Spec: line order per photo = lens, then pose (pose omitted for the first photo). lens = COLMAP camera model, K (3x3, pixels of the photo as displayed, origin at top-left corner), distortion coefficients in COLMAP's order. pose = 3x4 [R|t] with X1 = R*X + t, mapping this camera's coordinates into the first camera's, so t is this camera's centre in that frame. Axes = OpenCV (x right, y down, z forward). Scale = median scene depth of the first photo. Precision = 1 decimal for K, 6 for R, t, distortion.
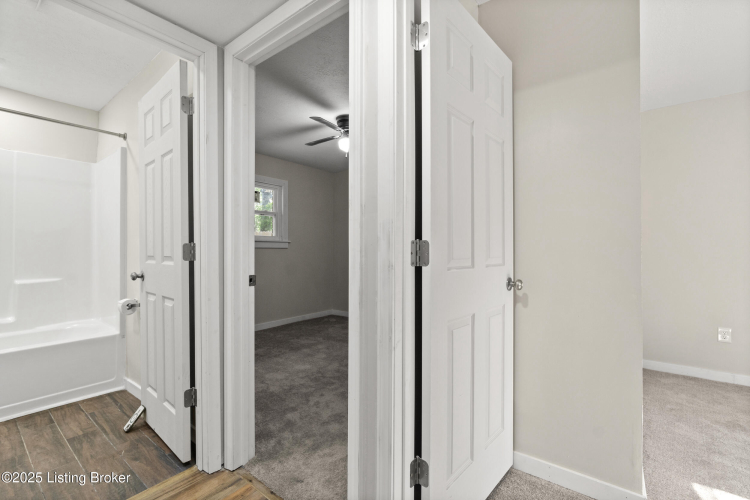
lens RADIAL K [[328.6, 0, 373.7], [0, 328.6, 247.4], [0, 0, 1]] dist [0.001063, -0.000160]
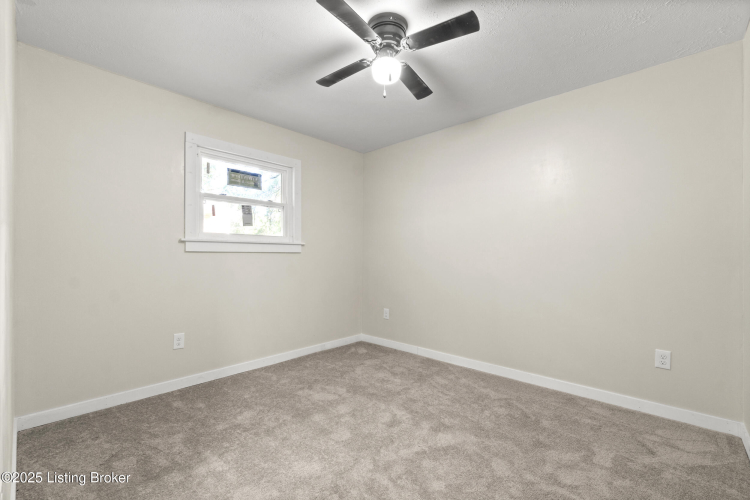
lens RADIAL K [[328.6, 0, 375.8], [0, 328.6, 250.8], [0, 0, 1]] dist [0.001063, -0.000160]
pose [[0.996485, -0.001291, -0.083764, -0.041949], [0.000954, 0.999991, -0.004070, 0.001960], [0.083769, 0.003976, 0.996477, 0.351489]]
